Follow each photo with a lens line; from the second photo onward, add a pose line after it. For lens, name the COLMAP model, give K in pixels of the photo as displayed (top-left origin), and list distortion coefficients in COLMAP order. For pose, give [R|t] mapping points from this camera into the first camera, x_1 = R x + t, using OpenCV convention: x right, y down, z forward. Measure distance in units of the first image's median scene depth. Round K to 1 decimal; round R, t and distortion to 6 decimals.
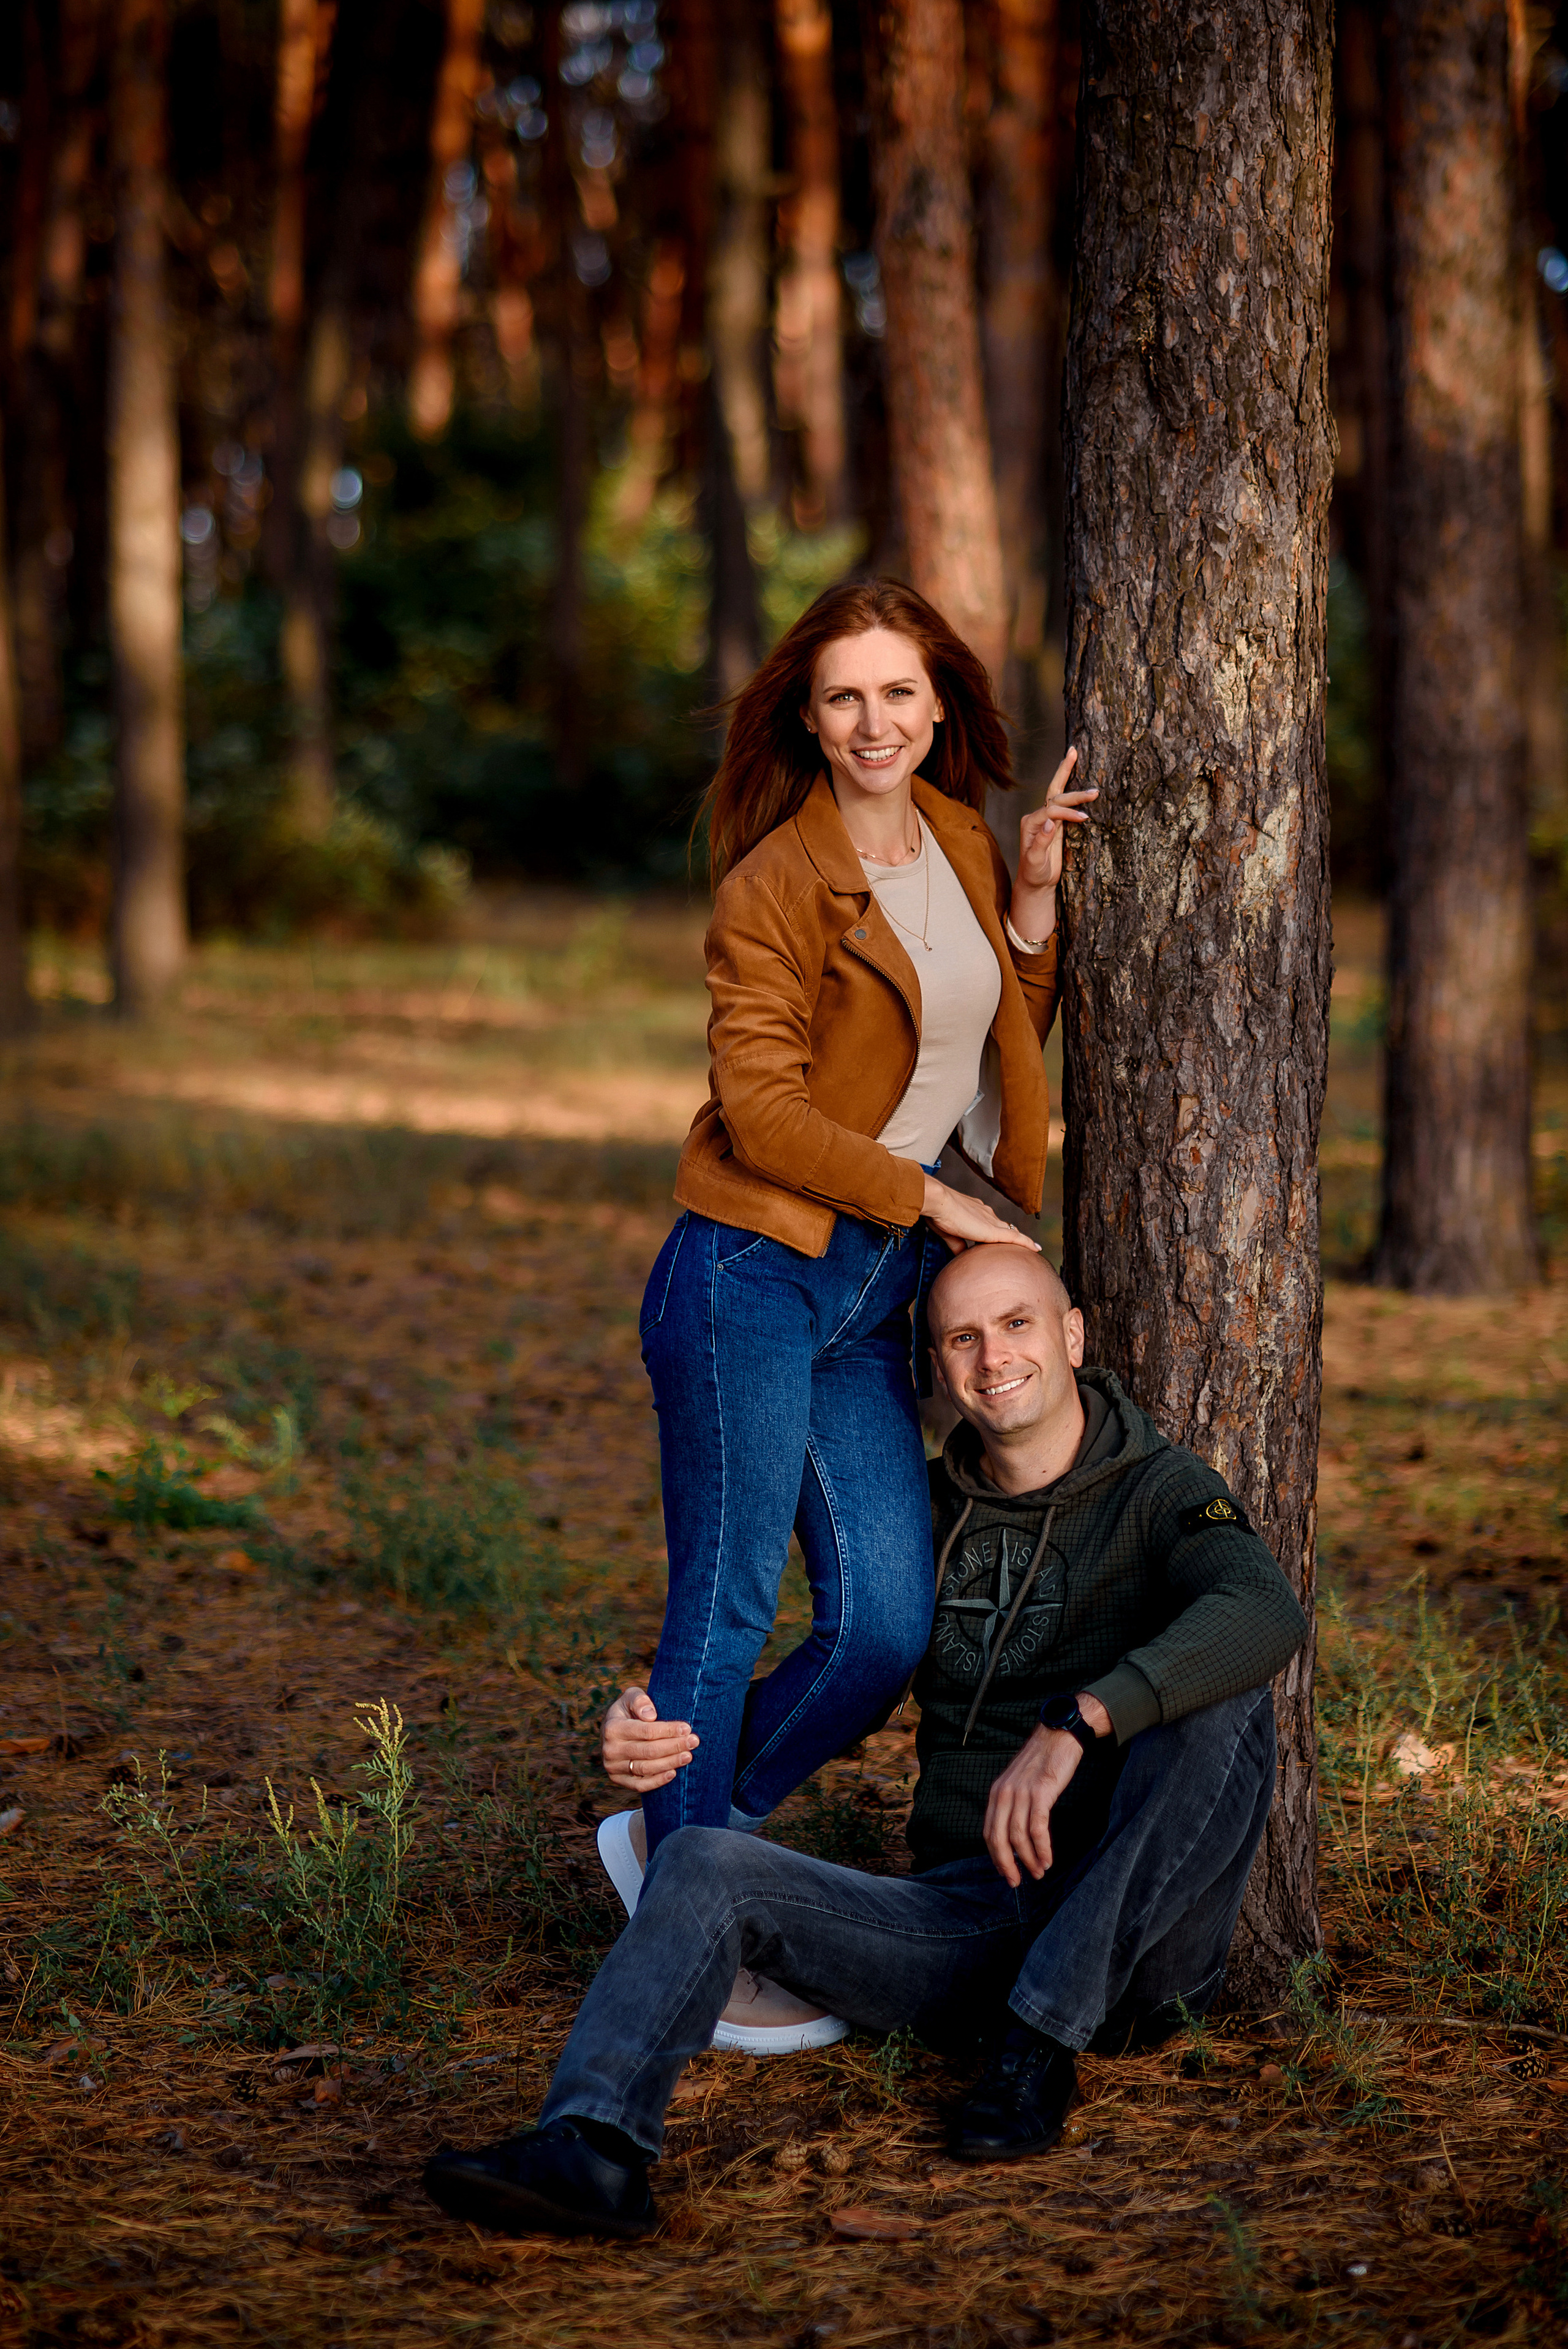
lens RADIAL K [[5497.8, 0, 784.0], [0, 5497.8, 1174.5], [0, 0, 1]] dist [0.015790, -0.949976]
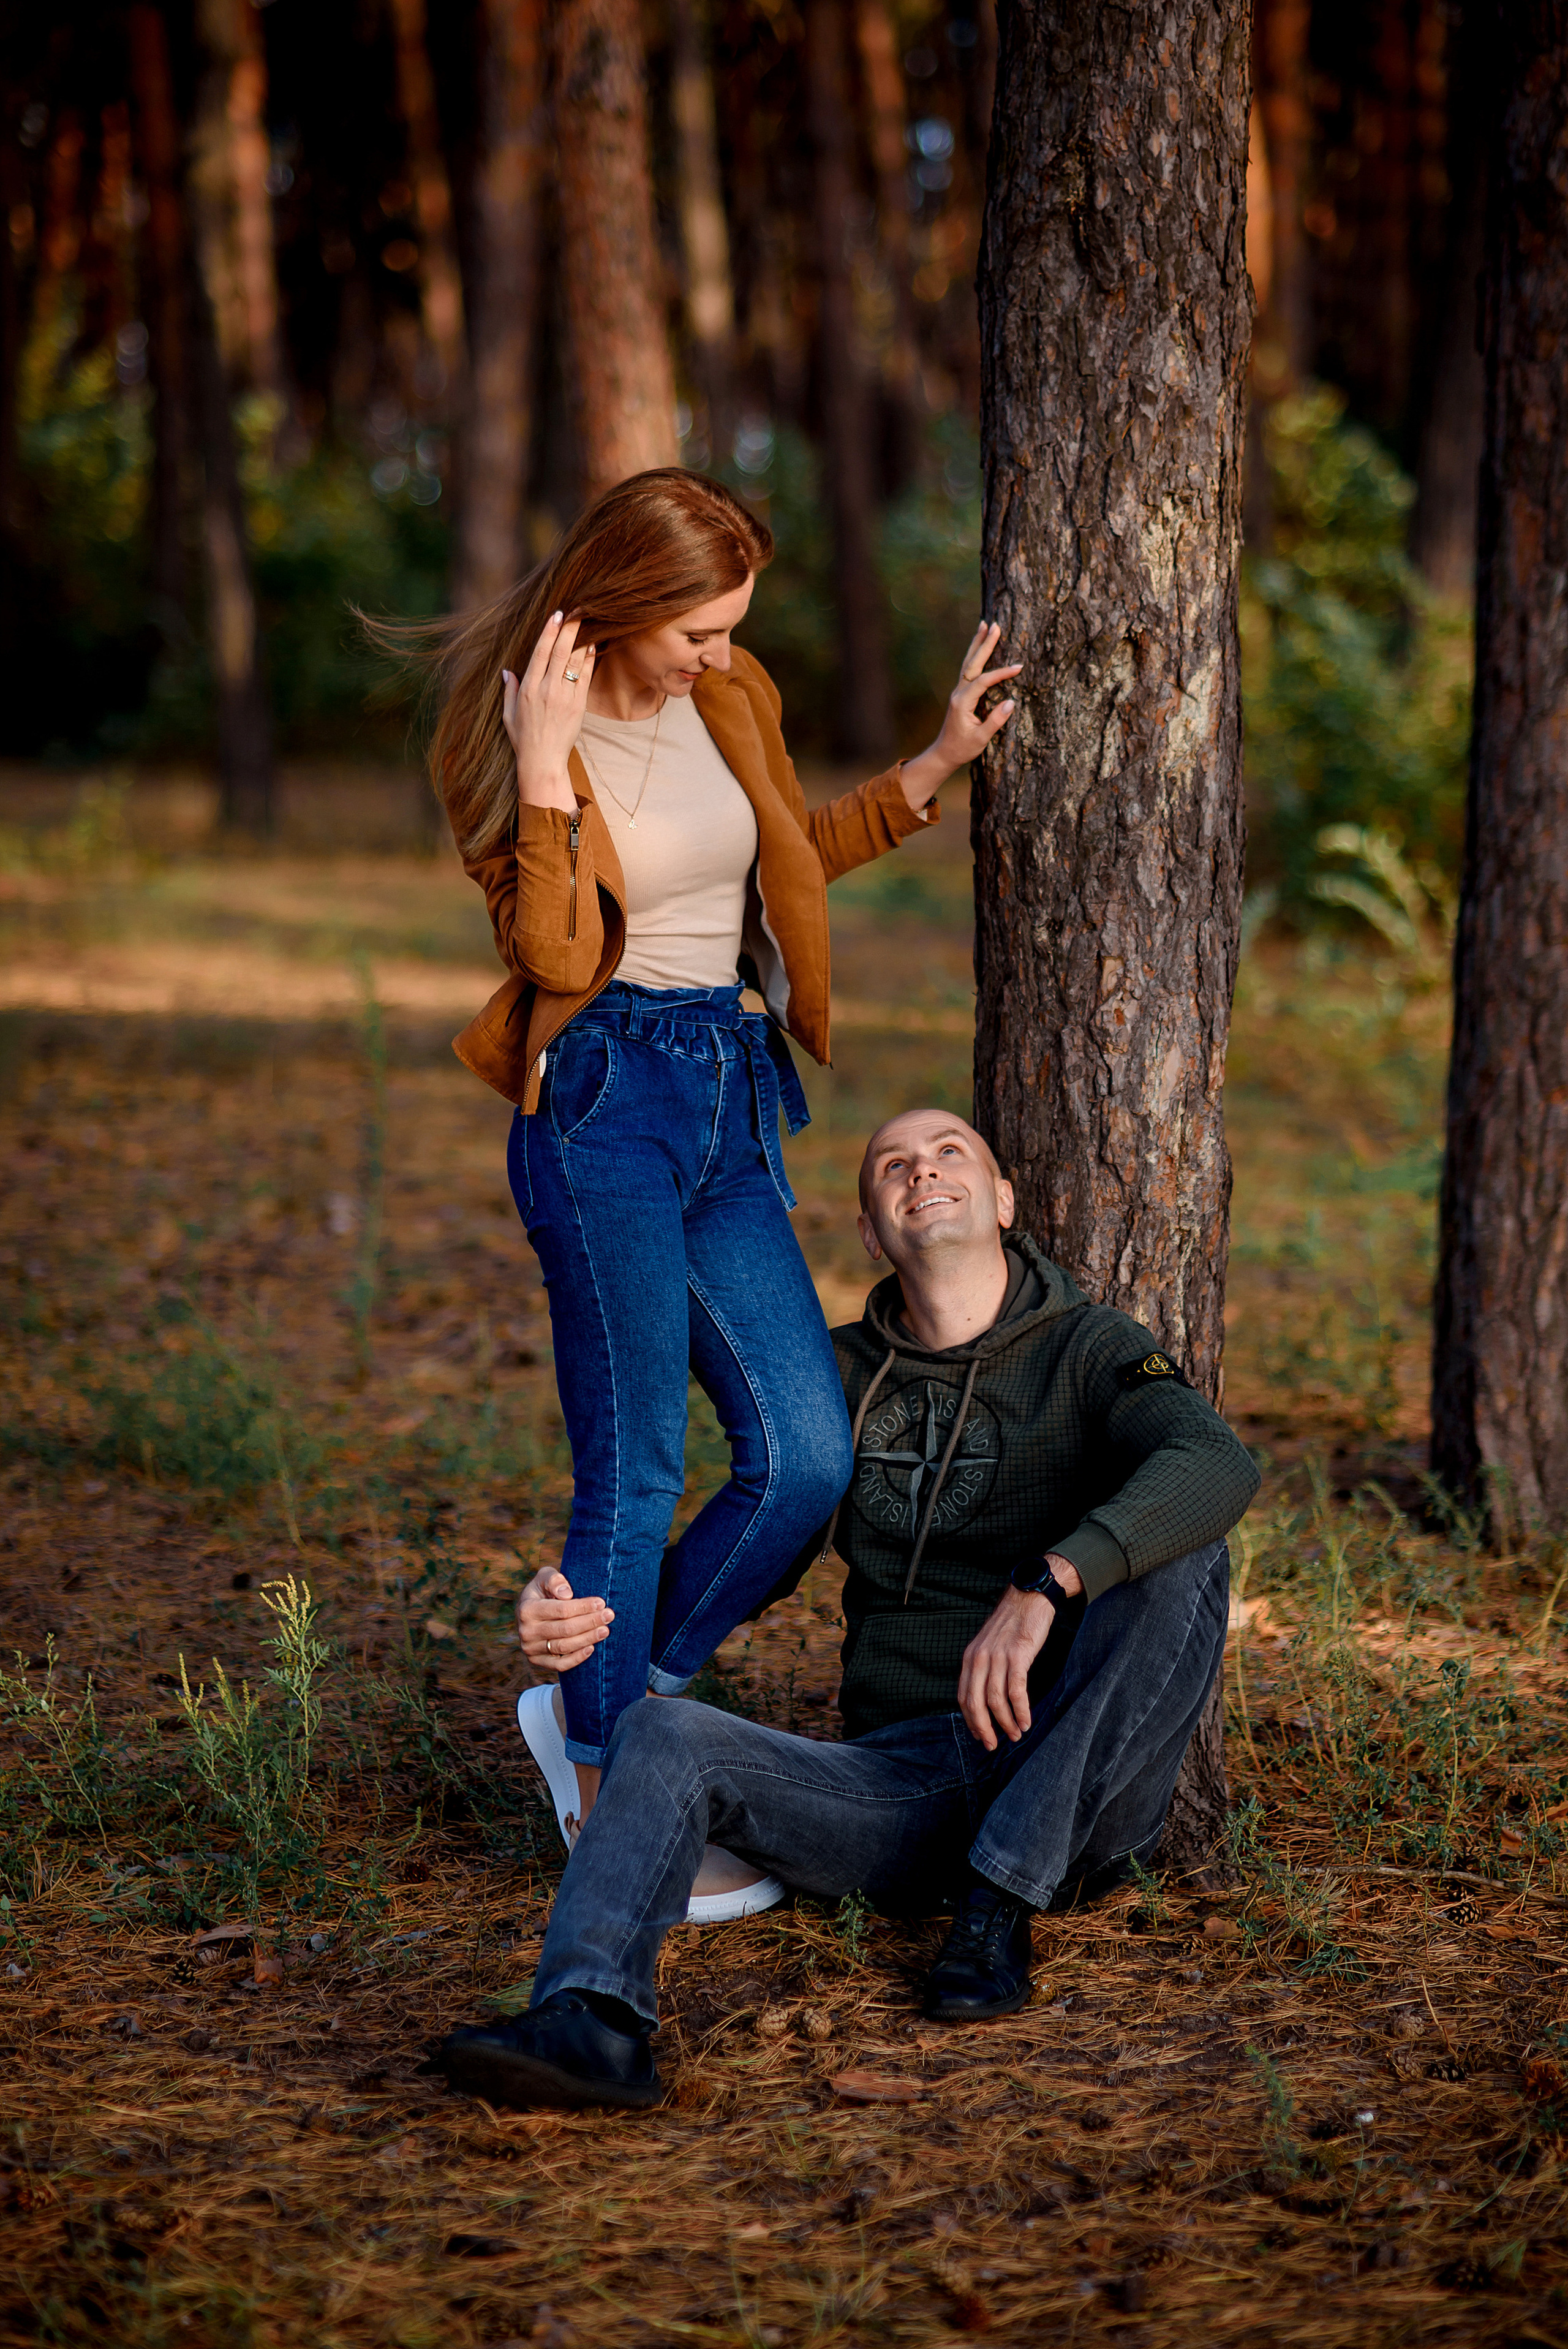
lens RADIAL K [[5497.8, 0, 784.0], [0, 5497.8, 1174.5], [0, 0, 1]] dist [0.015790, -0.949976]
pose [[0.993623, -0.013234, 0.111978, -0.099023], [0.010594, 0.999652, 0.024140, 0.000425], [-0.112258, -0.022800, 0.993417, 0.009511]]
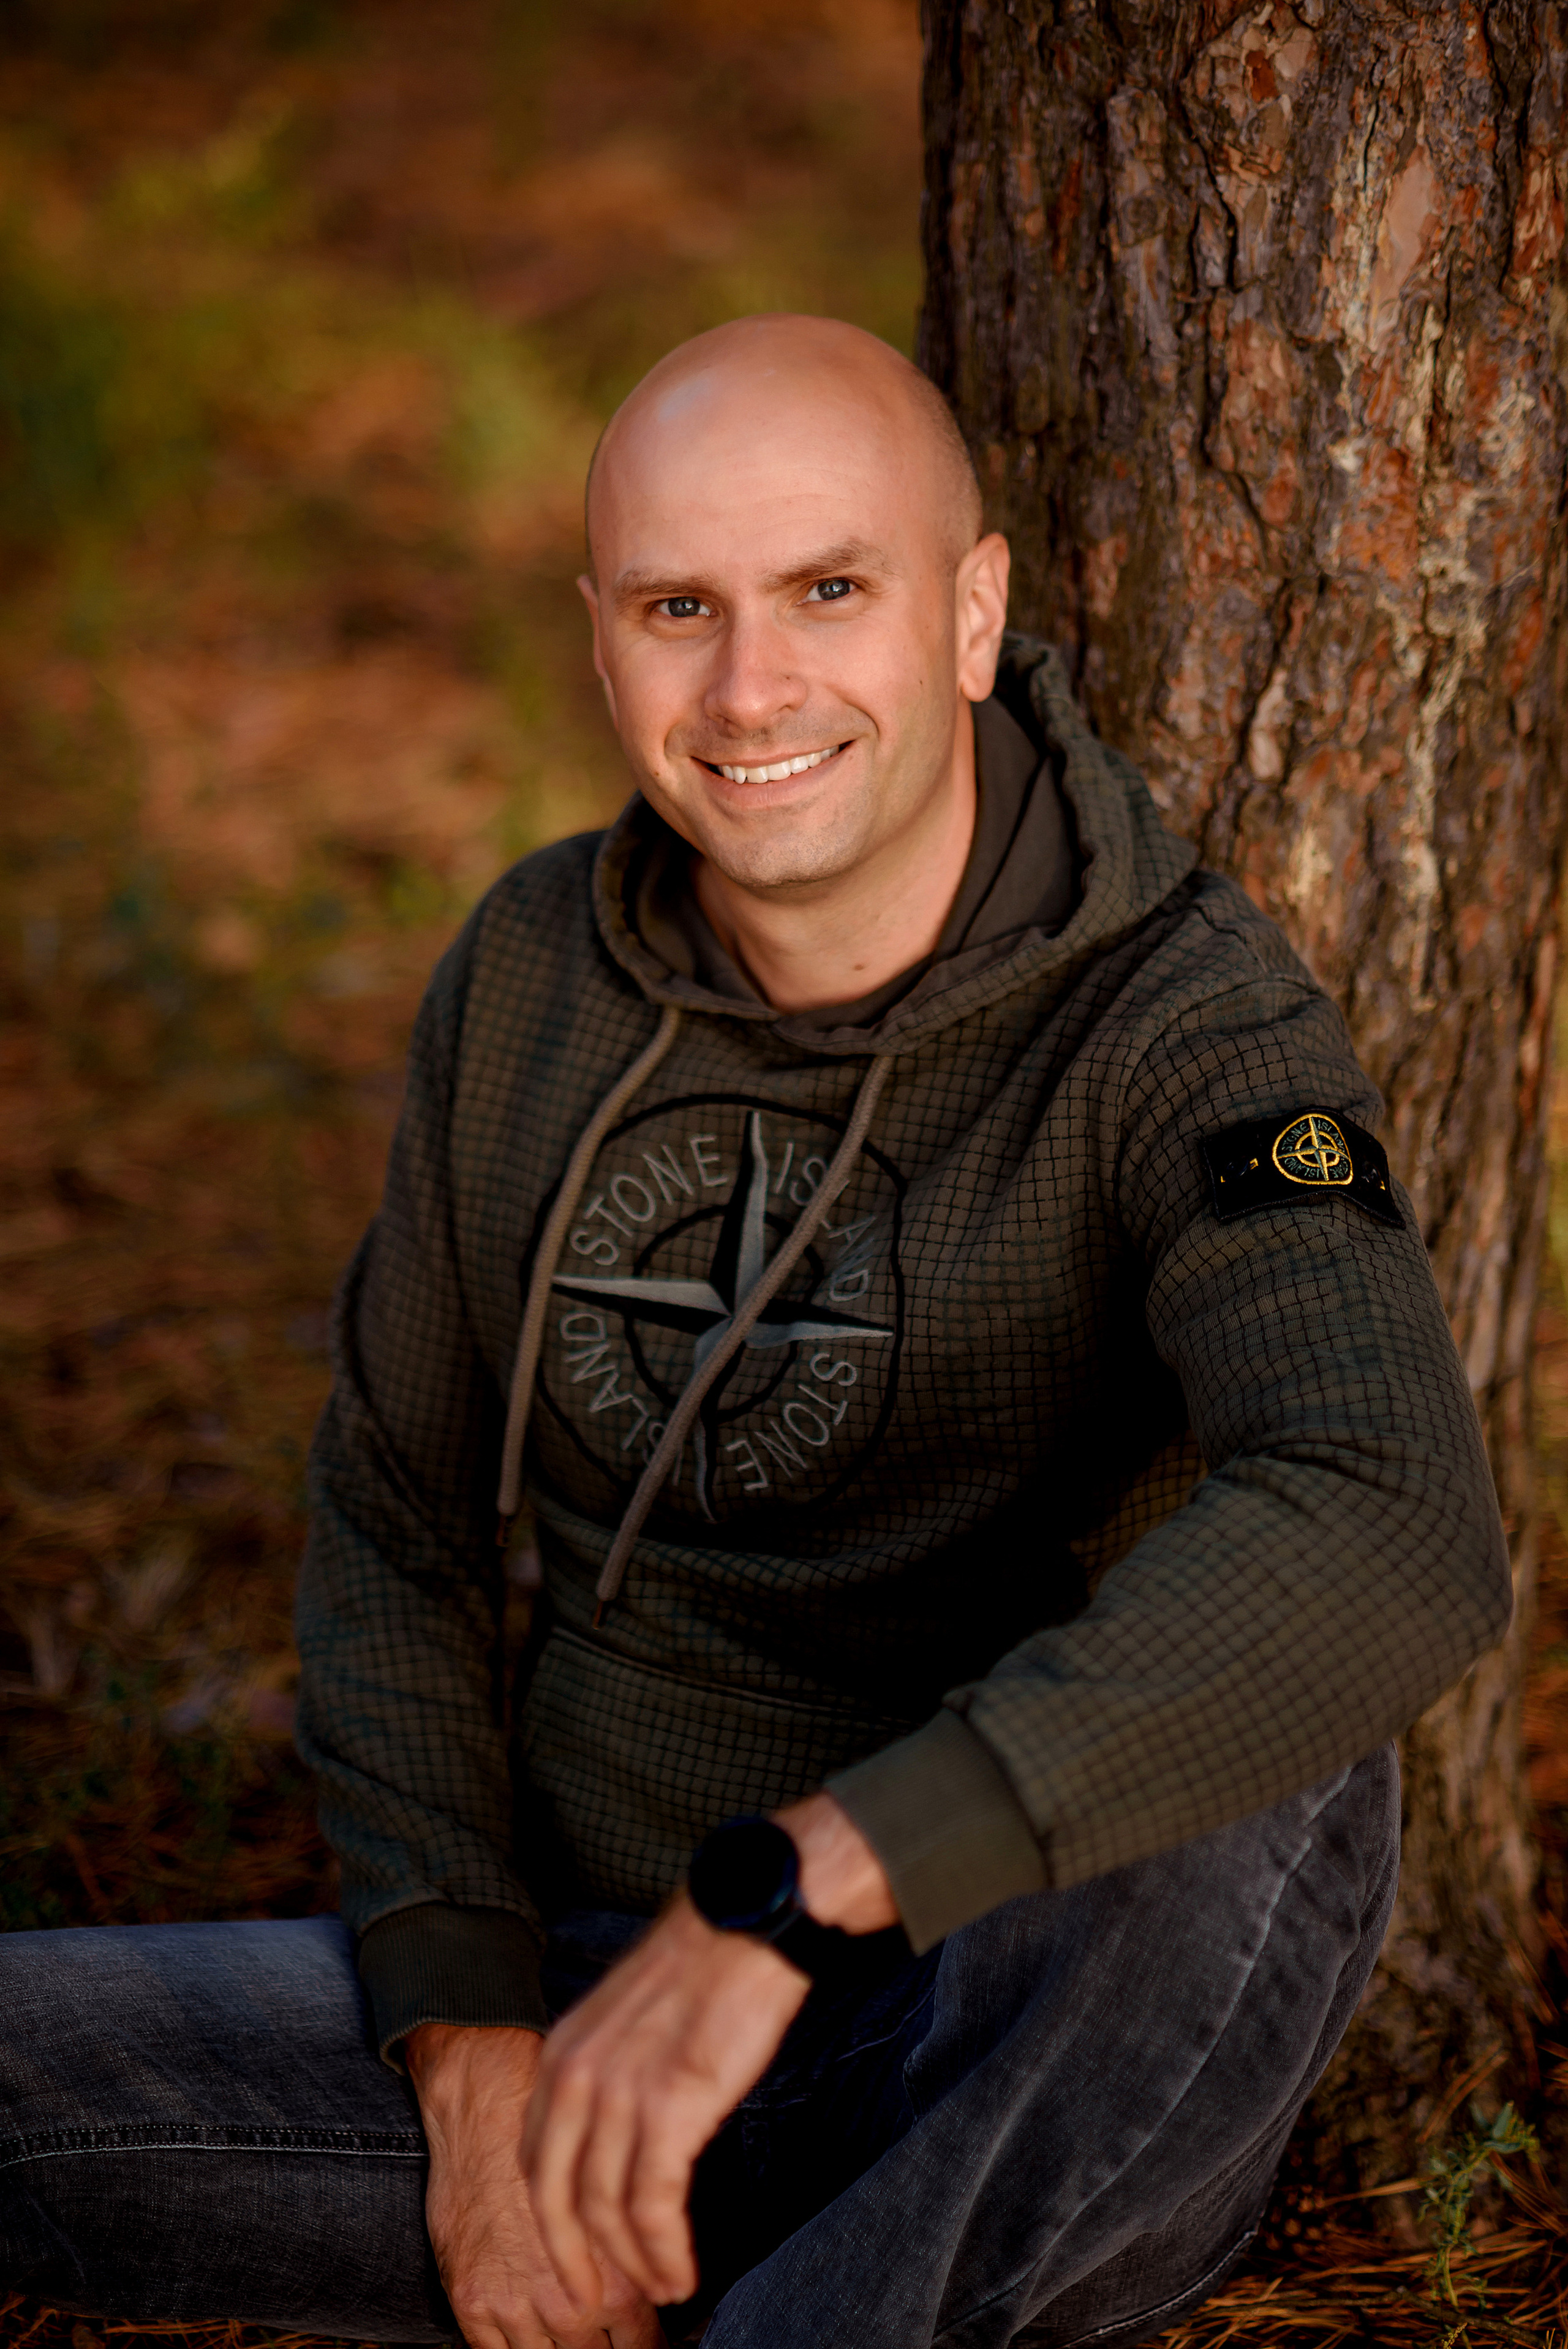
lens RADIAL K [[5526.3, 0, 784.0], [0, 5526.3, 1174.5], [0, 0, 1]] dist [-0.072056, -0.268035]
pose [[0.999009, 0.015044, -0.041886, 0.060109], [-0.001207, 0.949953, 0.312392, -0.047608], [0.044489, -0.312031, 0.949030, 0.637870]]
